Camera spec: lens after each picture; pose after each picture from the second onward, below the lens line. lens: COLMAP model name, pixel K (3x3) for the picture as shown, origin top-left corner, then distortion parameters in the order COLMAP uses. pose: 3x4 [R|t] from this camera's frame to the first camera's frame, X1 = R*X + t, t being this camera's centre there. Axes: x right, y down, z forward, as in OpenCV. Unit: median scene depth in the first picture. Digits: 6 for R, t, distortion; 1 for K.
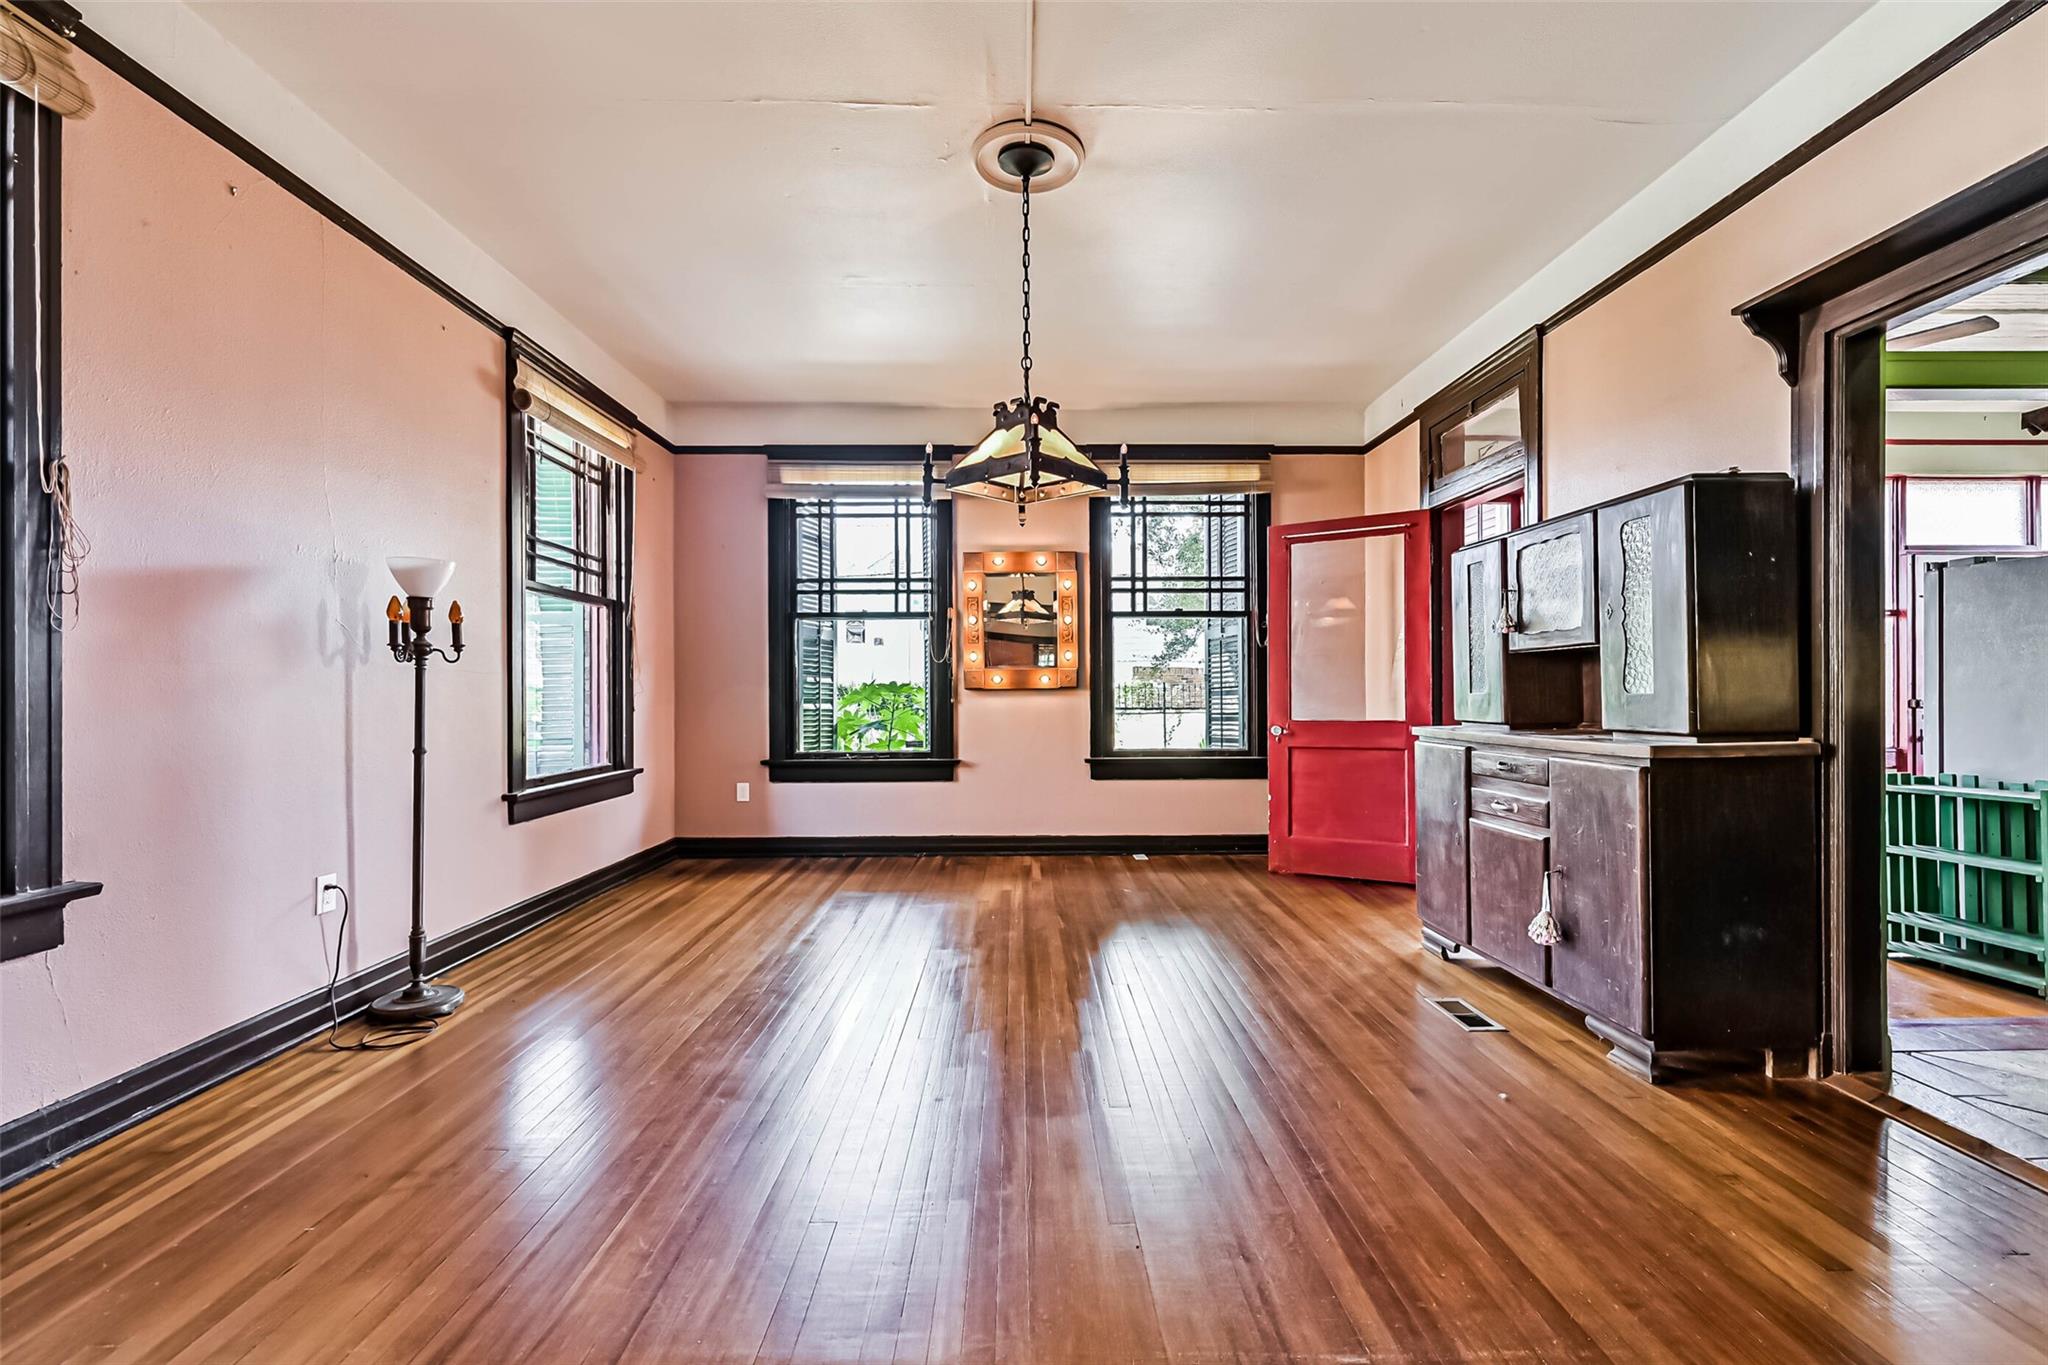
lens RADIAL K [[858.7, 0, 1024.0], [0, 858.7, 682.5], [0, 0, 1]] dist [0.001496, -0.000024]
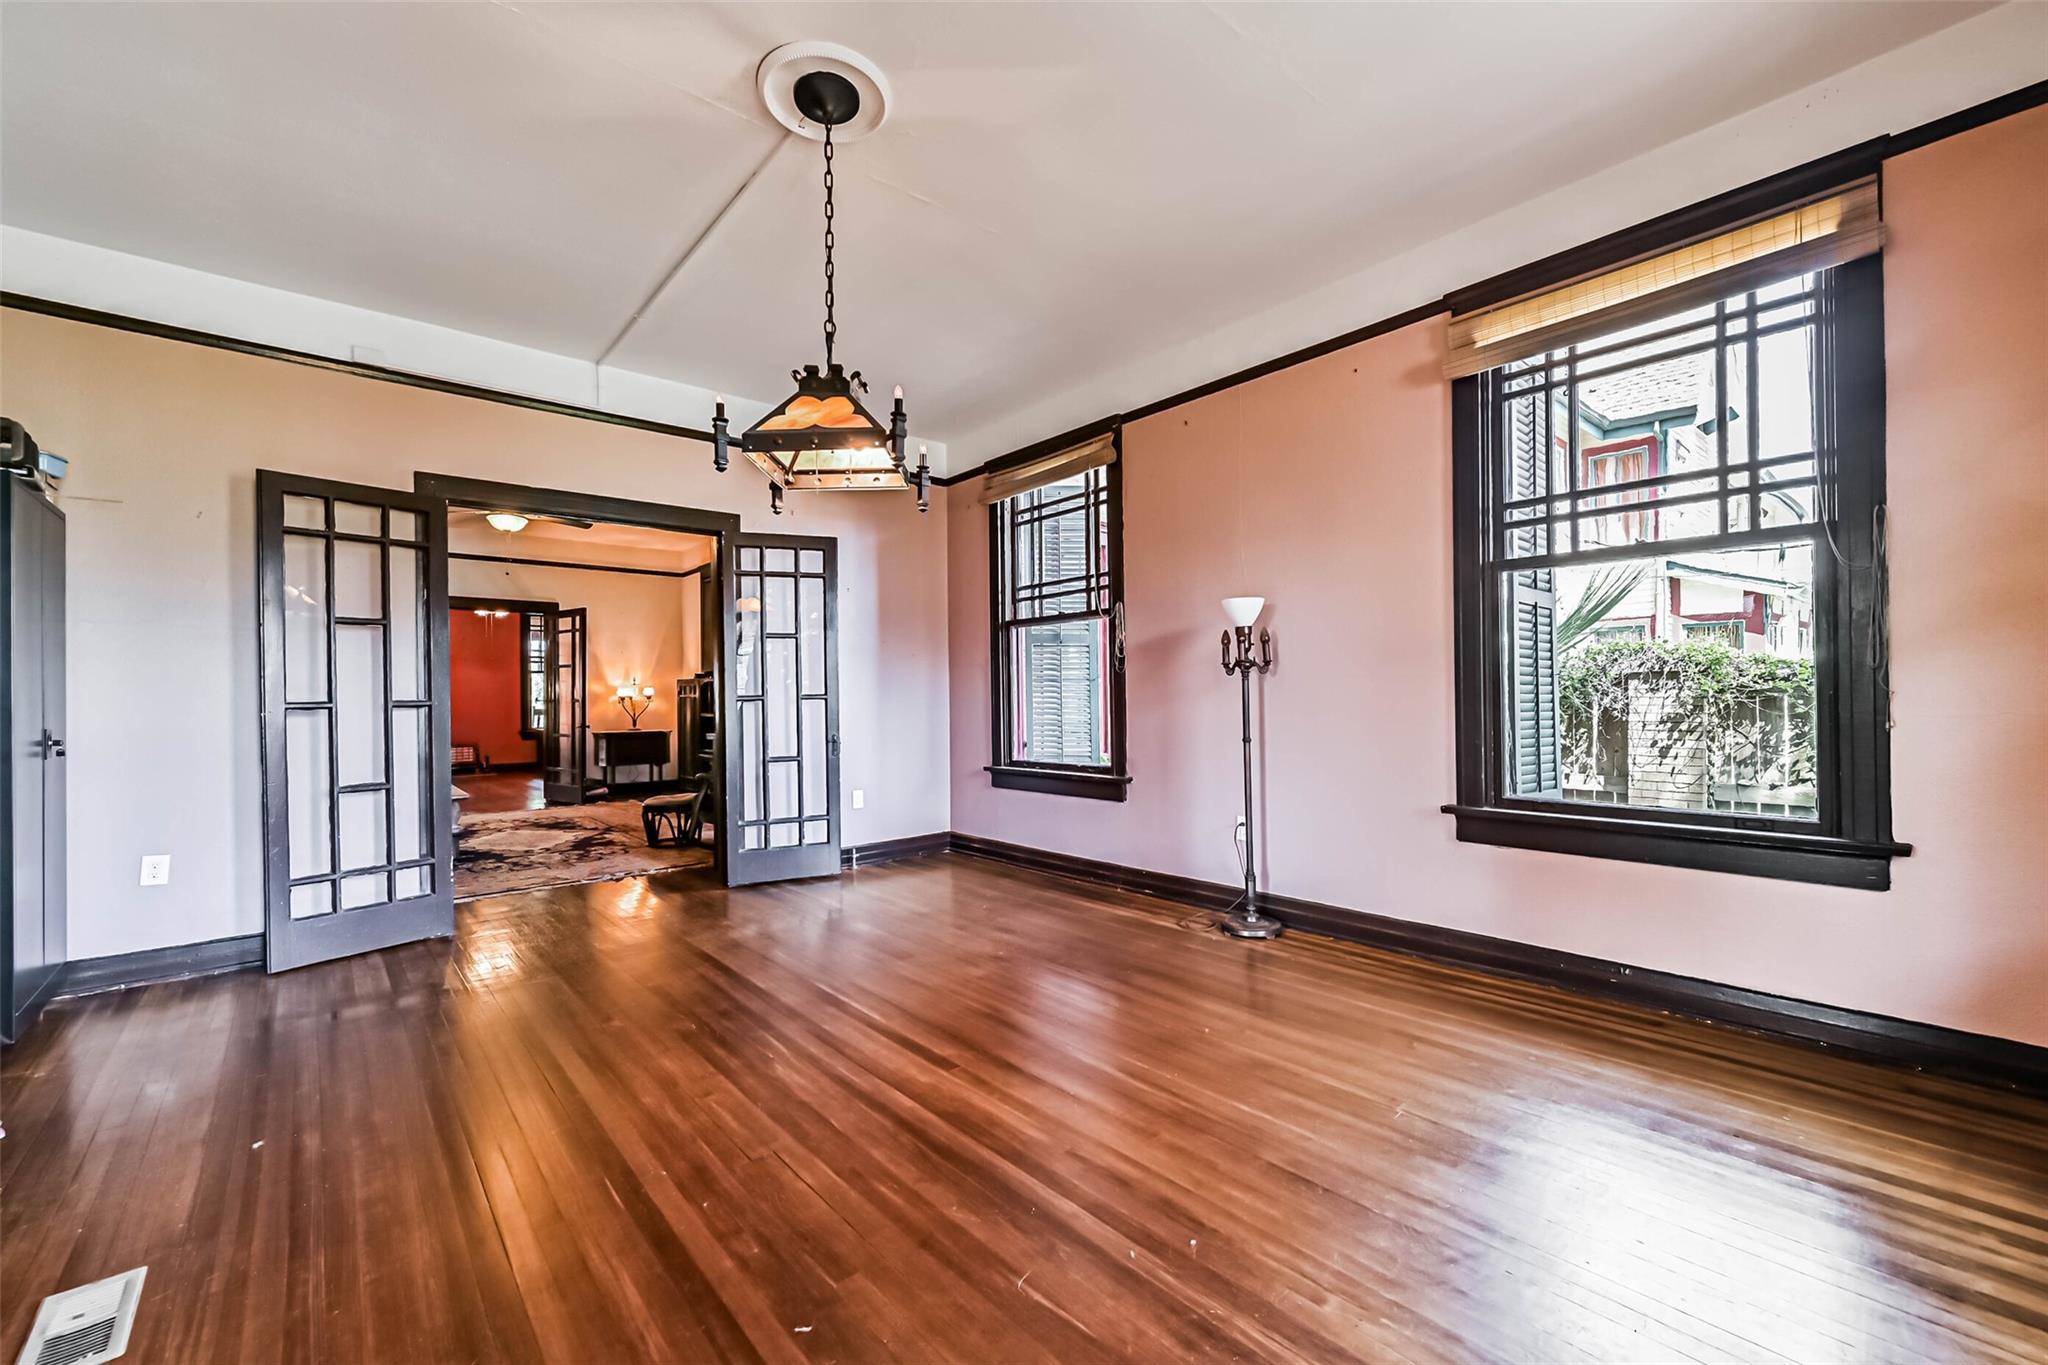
lens RADIAL K [[819.7, 0, 1030.2], [0, 819.7, 688.9], [0, 0, 1]] dist [0.016706, -0.000606]
pose [[-0.751247, 0.006856, -0.659986, 0.402684], [0.018801, 0.999763, -0.011016, 0.009018], [0.659753, -0.020684, -0.751198, 1.746077]]
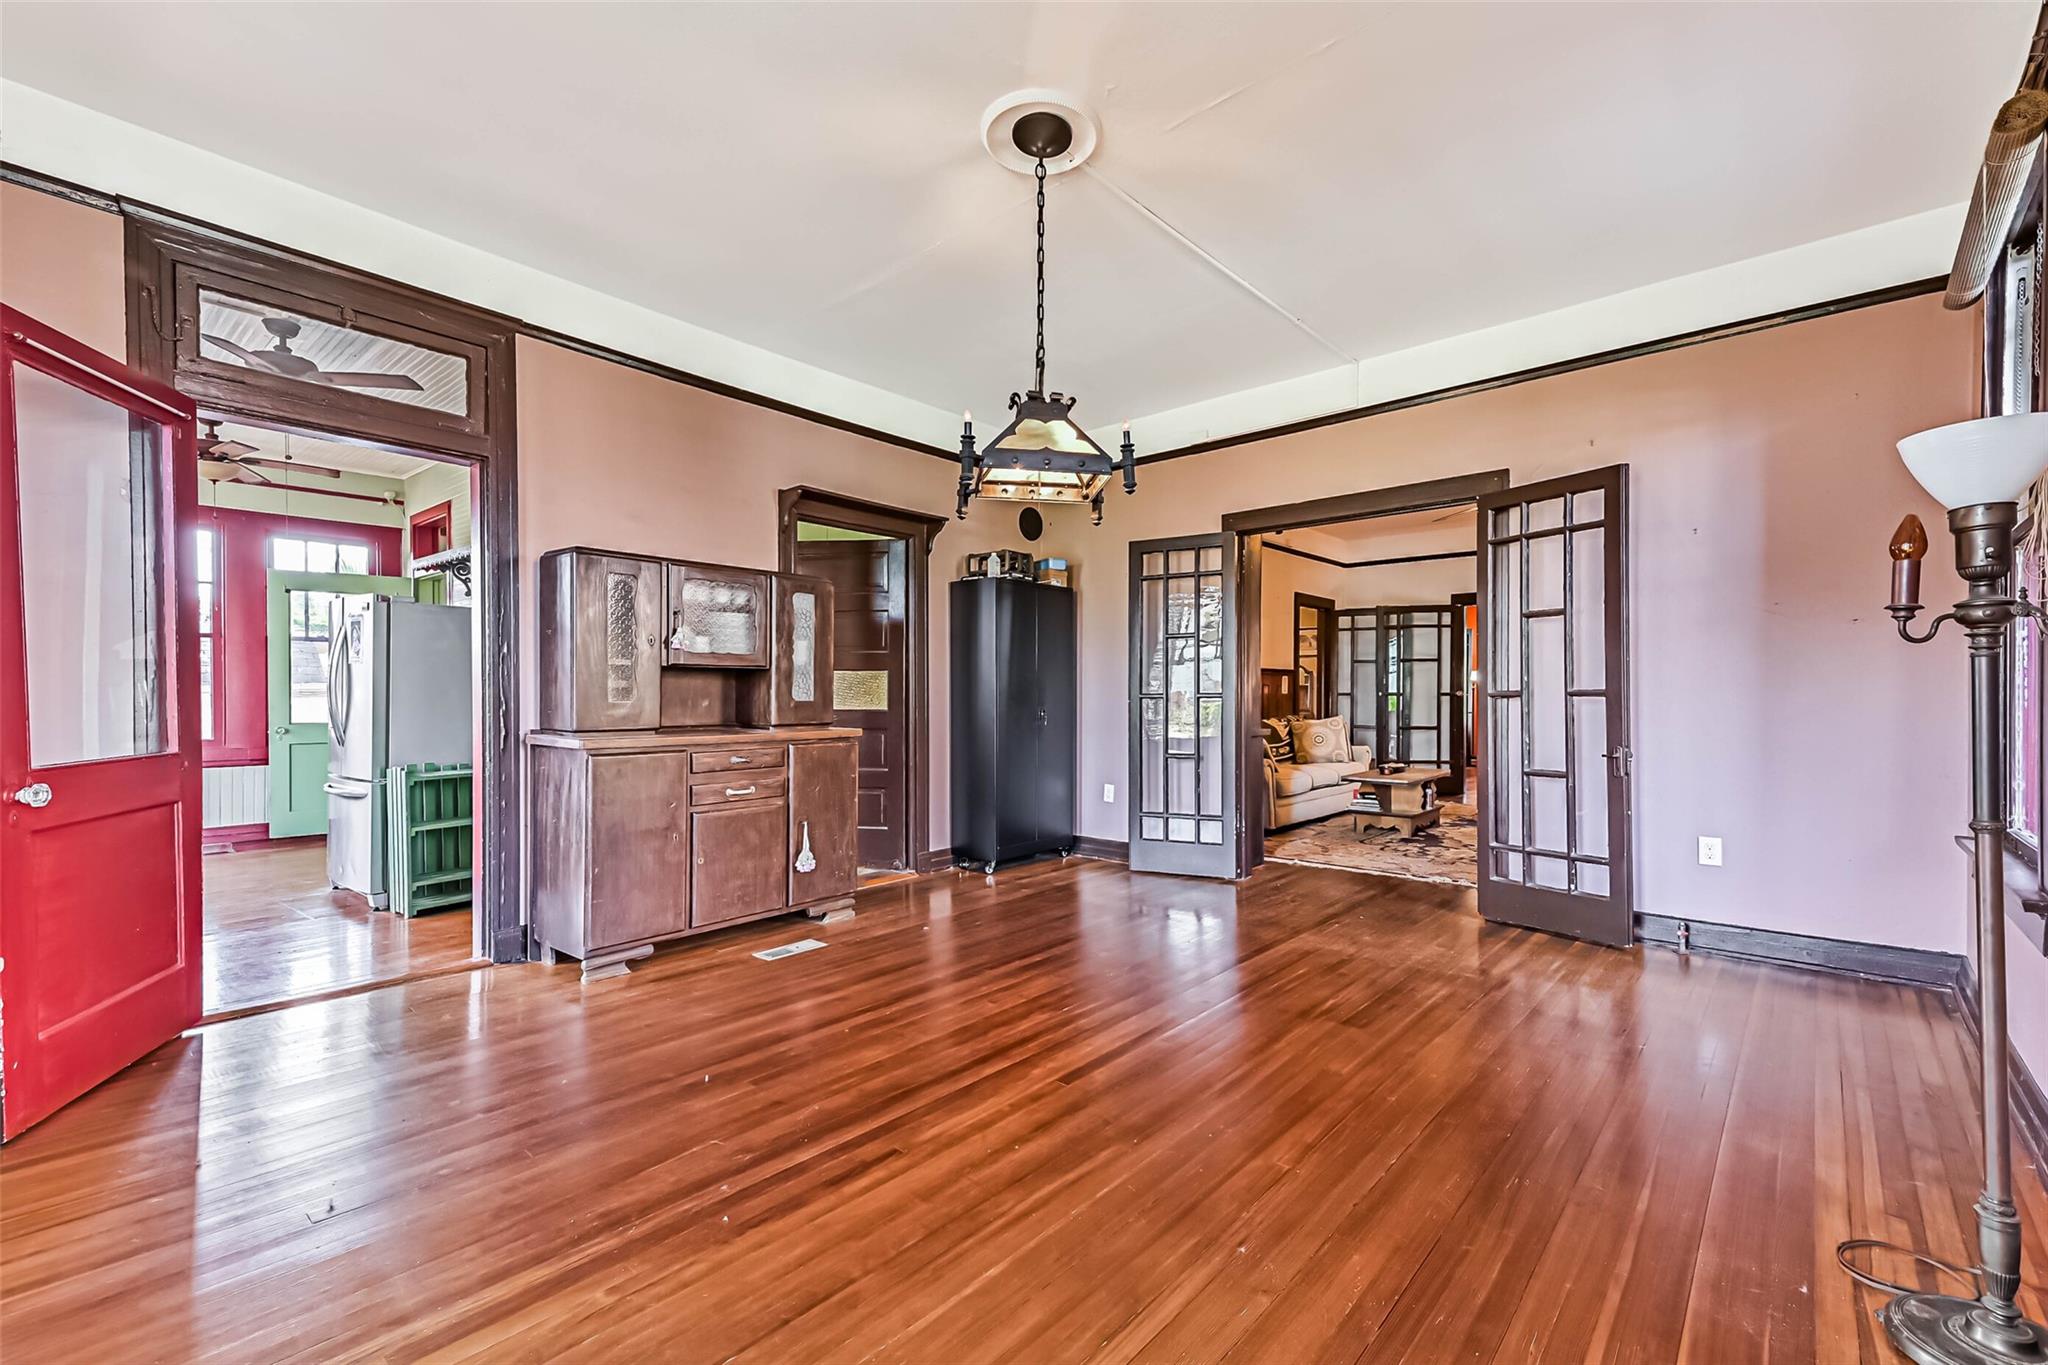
lens RADIAL K [[885.7, 0, 1050.5], [0, 885.7, 697.9], [0, 0, 1]] dist [0.043909, -0.000032]
pose [[-0.761042, 0.000973, 0.648702, -0.640510], [-0.001903, 0.999991, -0.003732, 0.012230], [-0.648700, -0.004074, -0.761034, 1.730207]]
